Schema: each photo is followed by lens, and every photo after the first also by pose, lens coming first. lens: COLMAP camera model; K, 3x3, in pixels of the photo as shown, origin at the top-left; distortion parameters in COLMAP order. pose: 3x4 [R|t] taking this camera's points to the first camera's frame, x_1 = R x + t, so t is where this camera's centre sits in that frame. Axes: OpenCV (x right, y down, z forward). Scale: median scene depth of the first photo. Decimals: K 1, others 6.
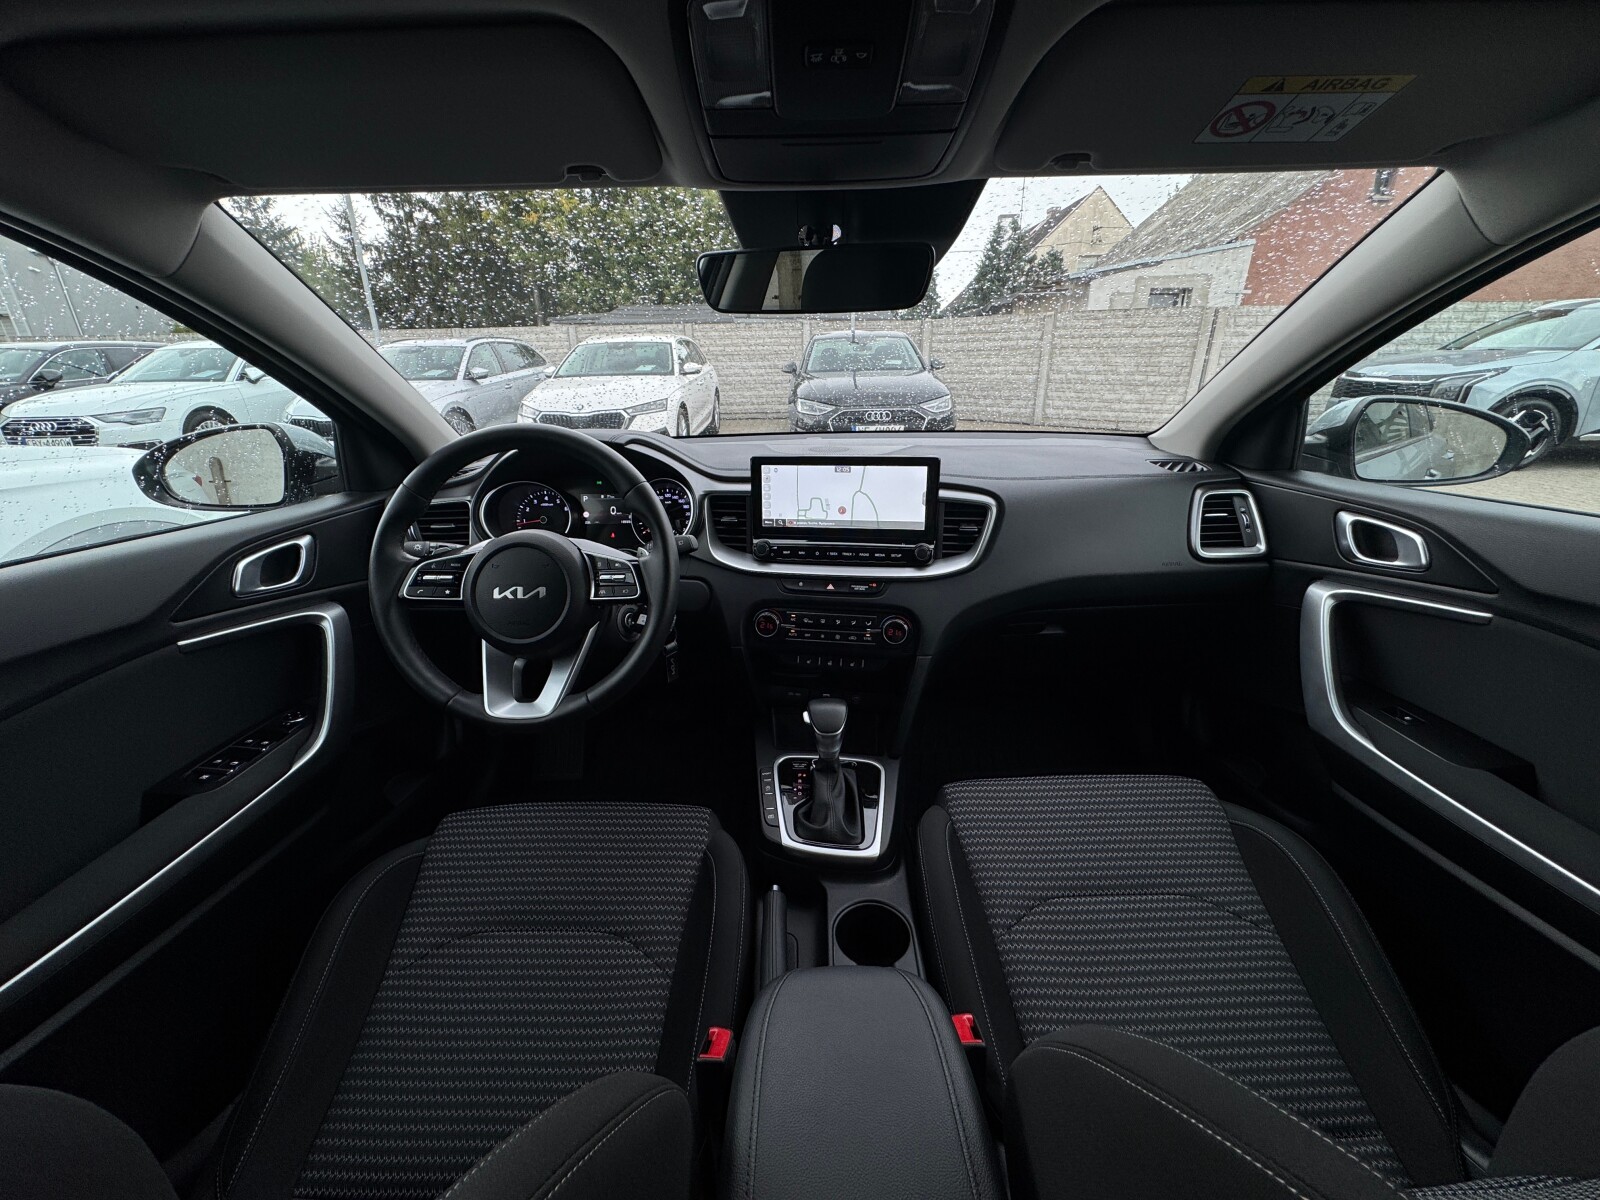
lens RADIAL K [[637.3, 0, 802.5], [0, 637.3, 603.4], [0, 0, 1]] dist [0.000211, -0.000129]
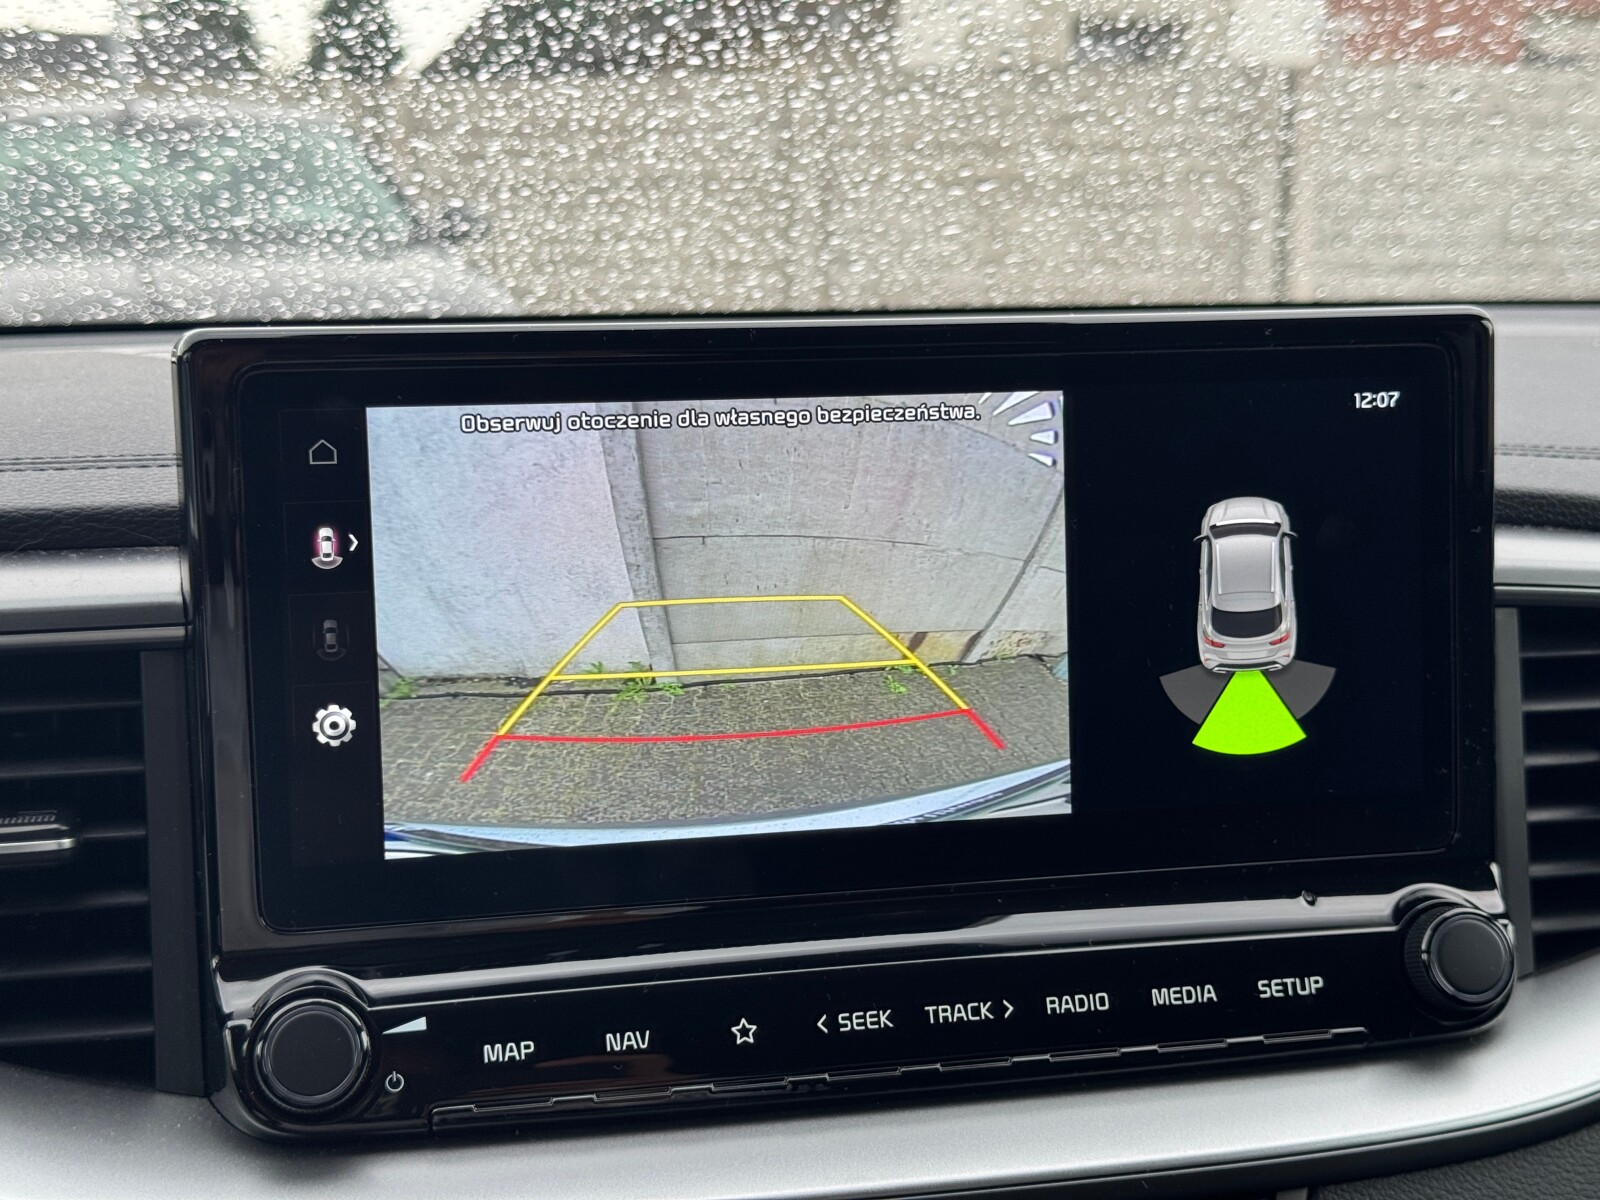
lens RADIAL K [[2319.3, 0, 800.0], [0, 2319.3, 595.0], [0, 0, 1]] dist [0.175909, -0.463915]
pose [[0.934857, -0.049759, 0.351520, -0.131090], [0.125848, 0.972281, -0.197059, -0.068996], [-0.331971, 0.228460, 0.915206, 0.523358]]
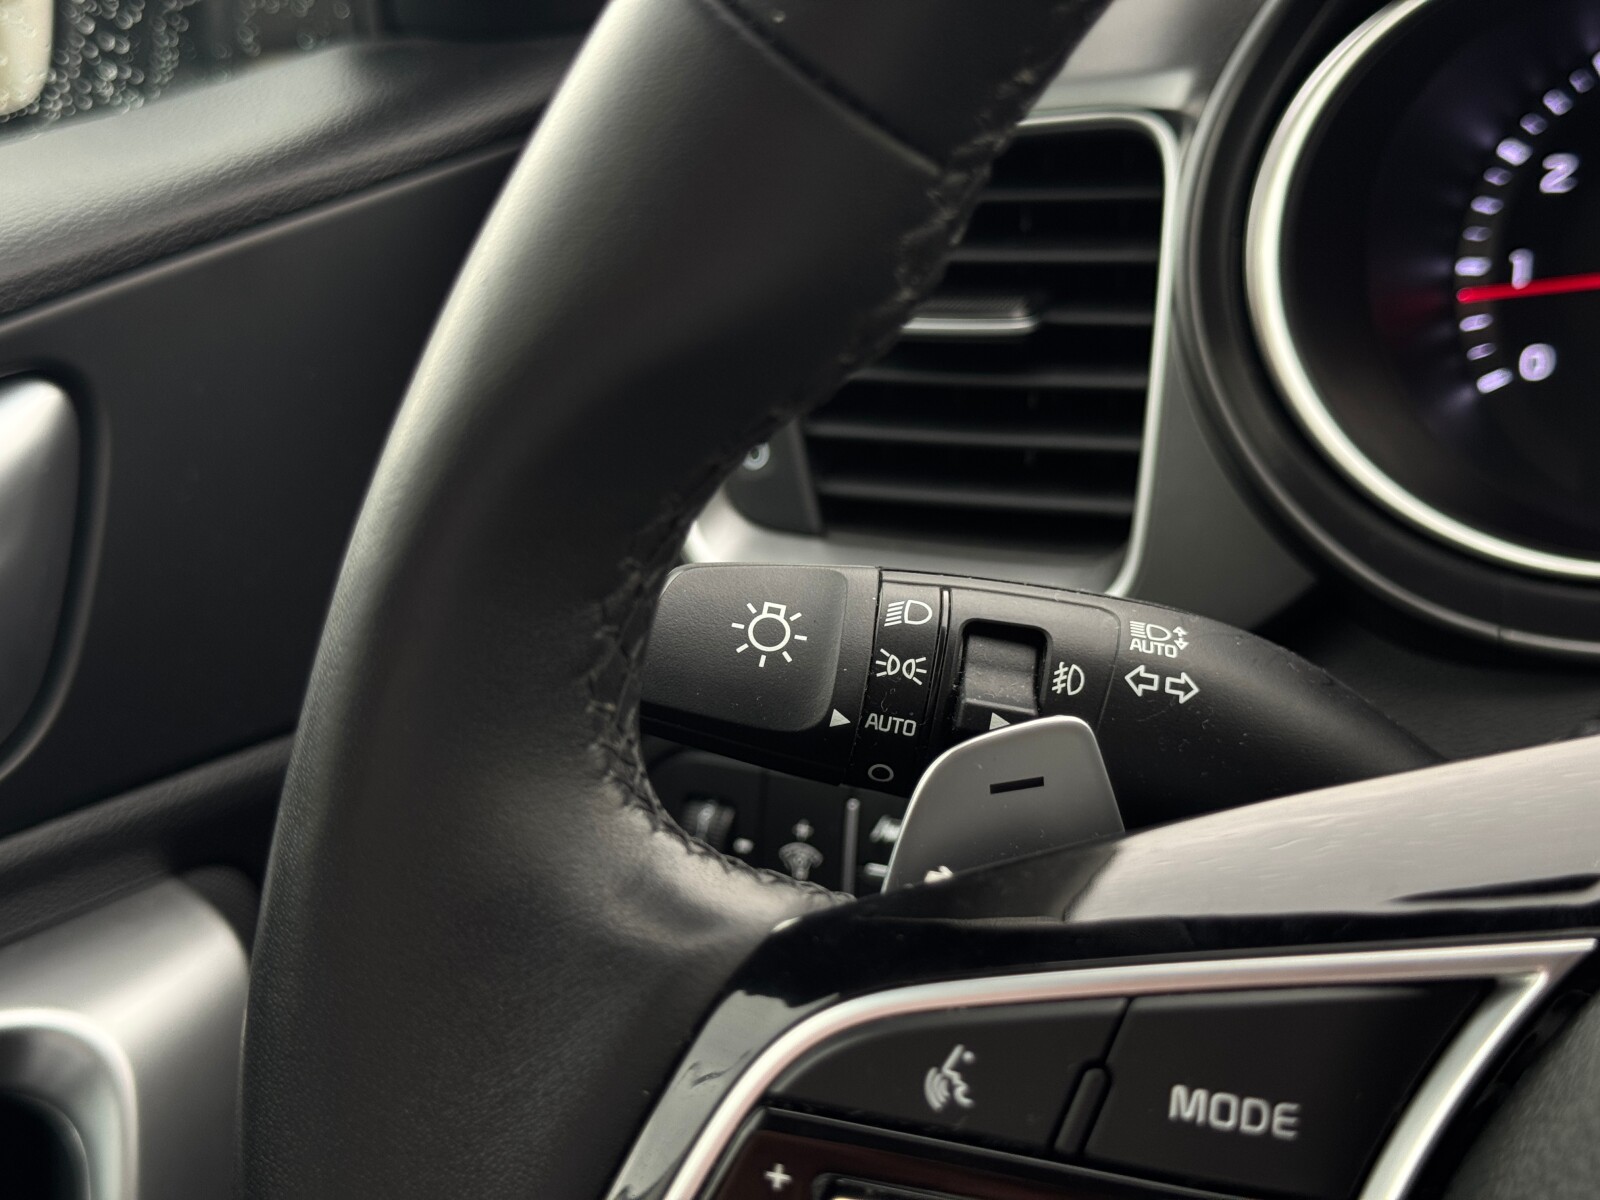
lens RADIAL K [[2319.3, 0, 800.0], [0, 2319.3, 595.0], [0, 0, 1]] dist [0.175909, -0.463915]
pose [[0.868820, 0.110701, -0.482594, -0.369795], [-0.078028, 0.993119, 0.087333, -0.107175], [0.488941, -0.038220, 0.871479, 0.597078]]
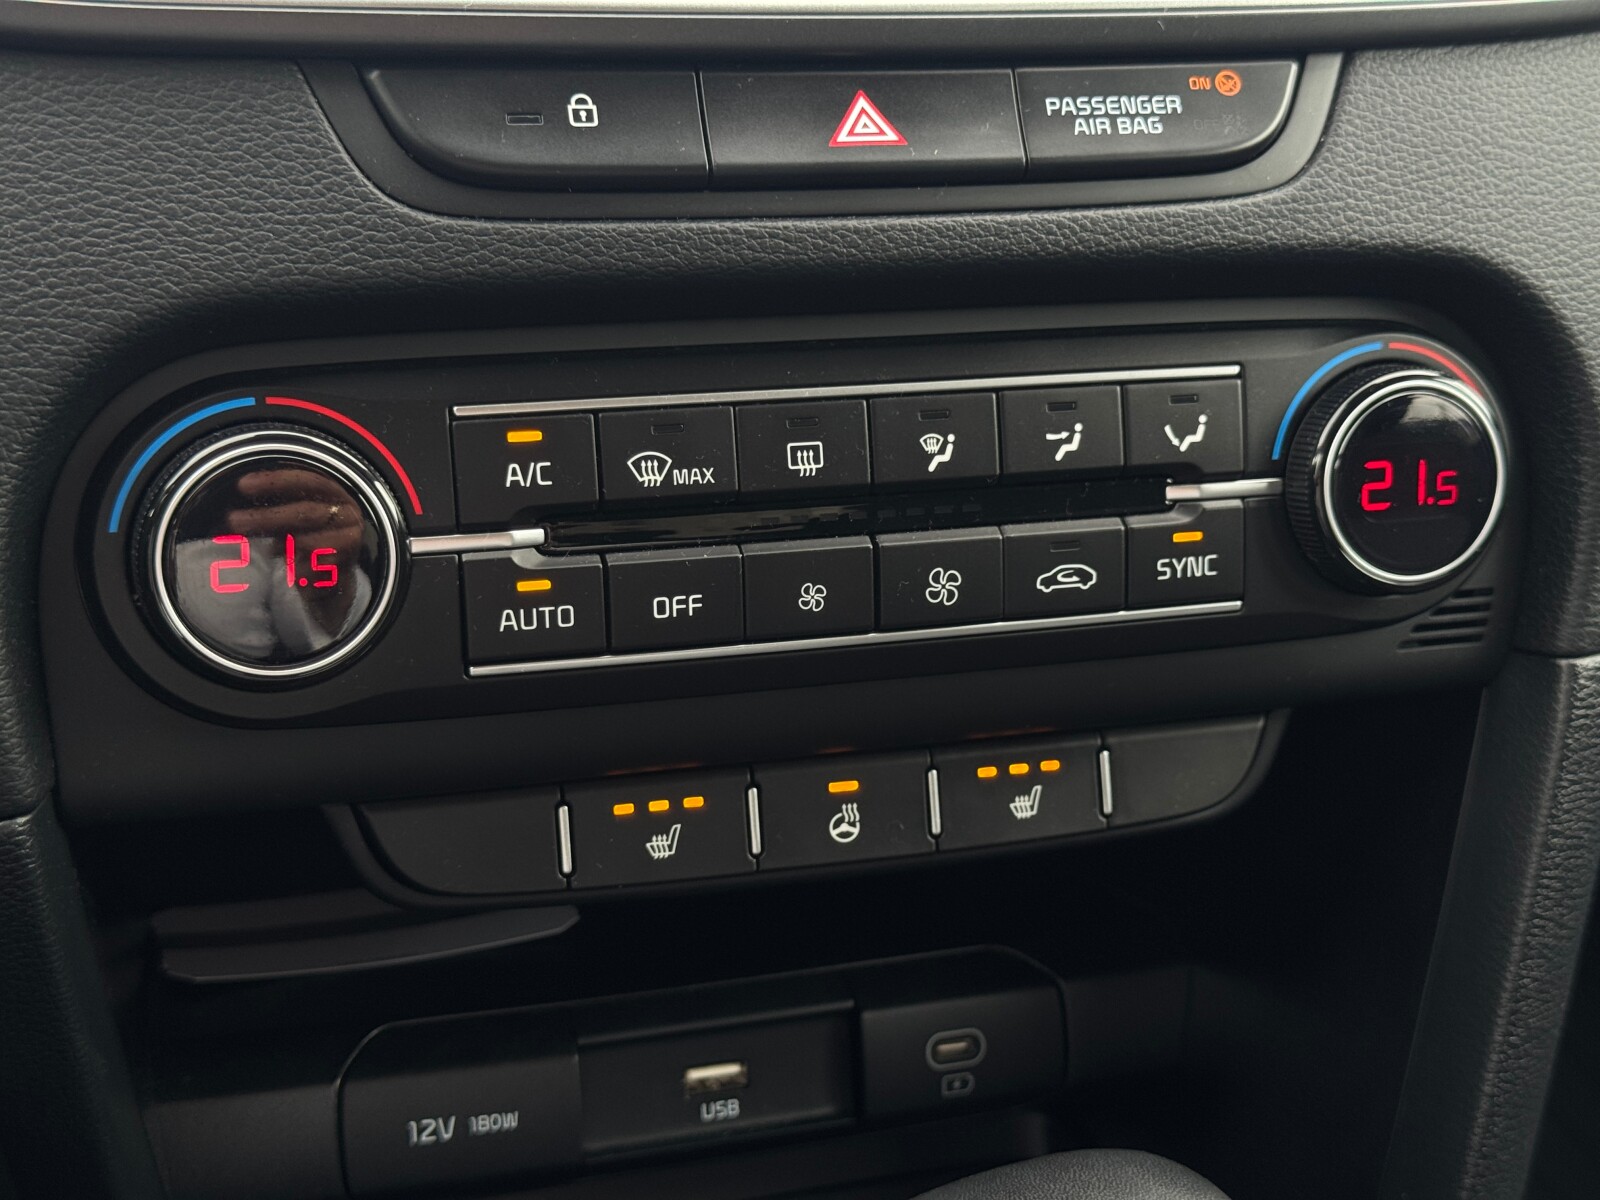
lens RADIAL K [[2319.3, 0, 800.0], [0, 2319.3, 595.0], [0, 0, 1]] dist [0.175909, -0.463915]
pose [[0.896785, -0.128149, 0.423503, -0.134353], [0.099810, 0.991060, 0.088536, 0.015320], [-0.431062, -0.037128, 0.901558, 0.635381]]
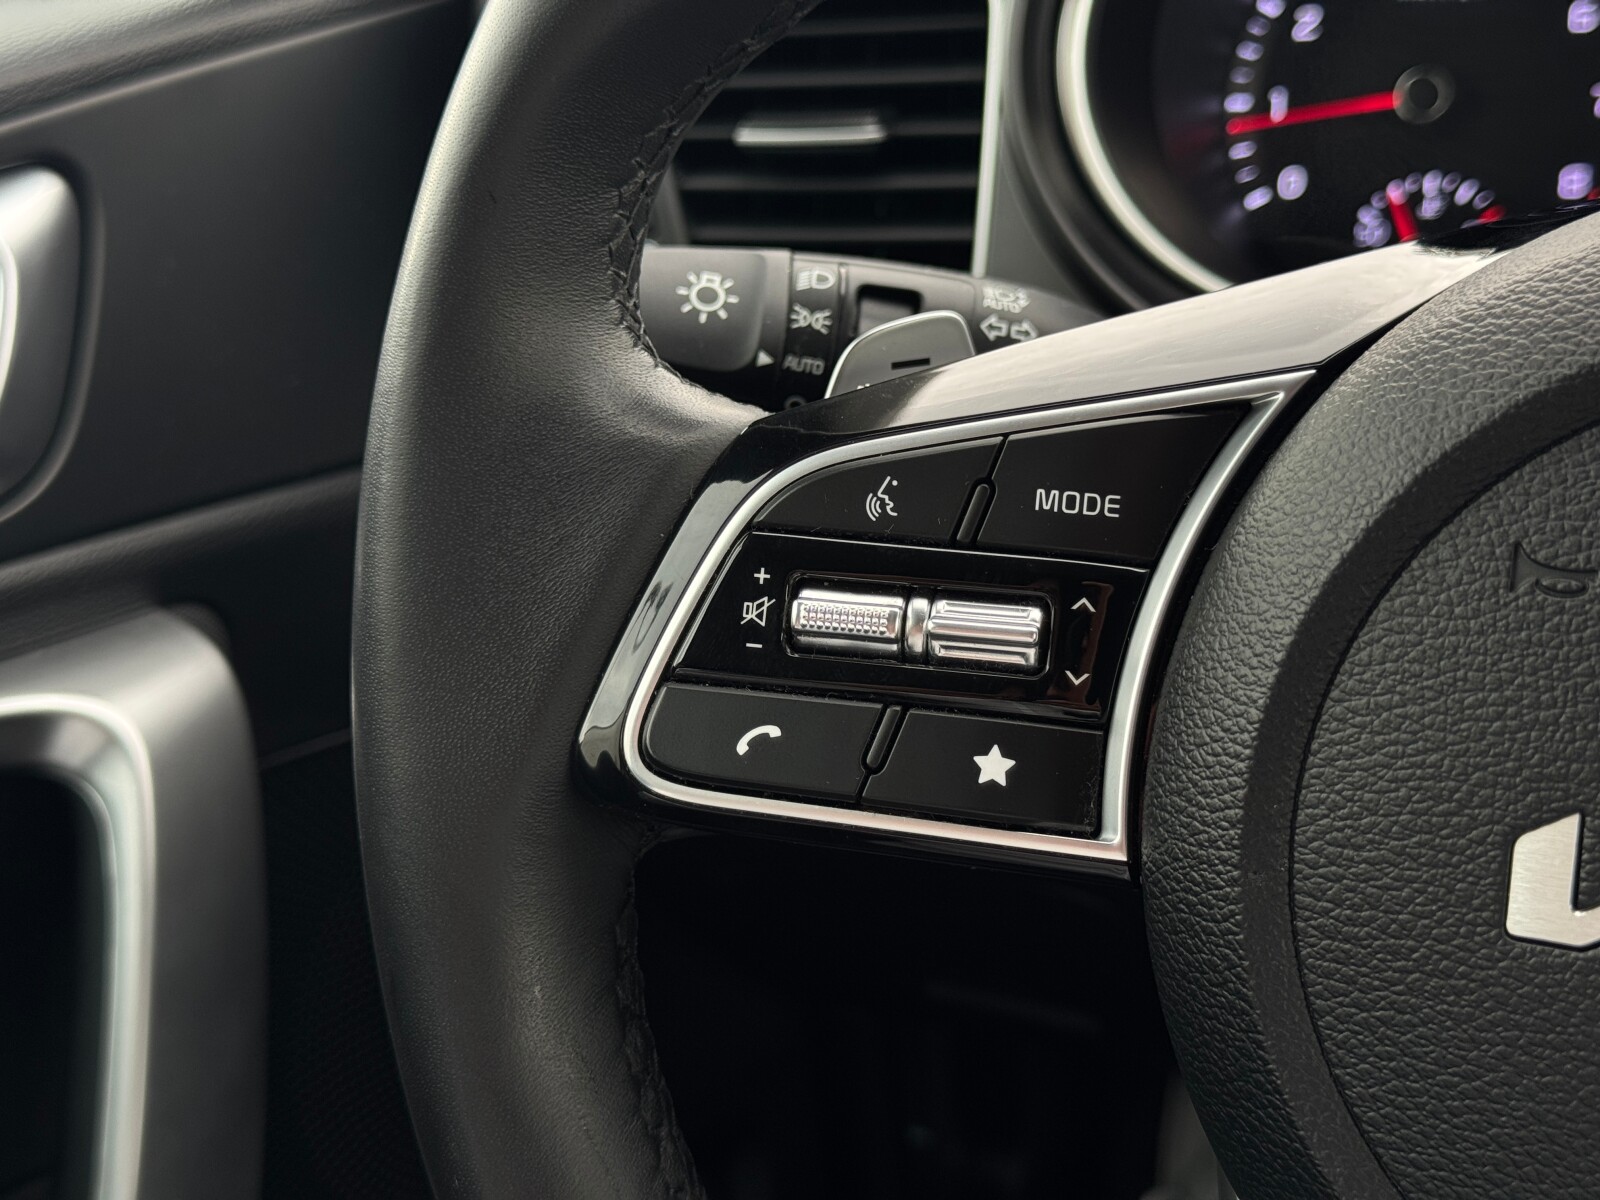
lens RADIAL K [[2319.3, 0, 800.0], [0, 2319.3, 595.0], [0, 0, 1]] dist [0.175909, -0.463915]
pose [[0.909409, 0.092106, -0.405577, -0.341513], [-0.067214, 0.994899, 0.075227, -0.056080], [0.410436, -0.041152, 0.910960, 0.506963]]
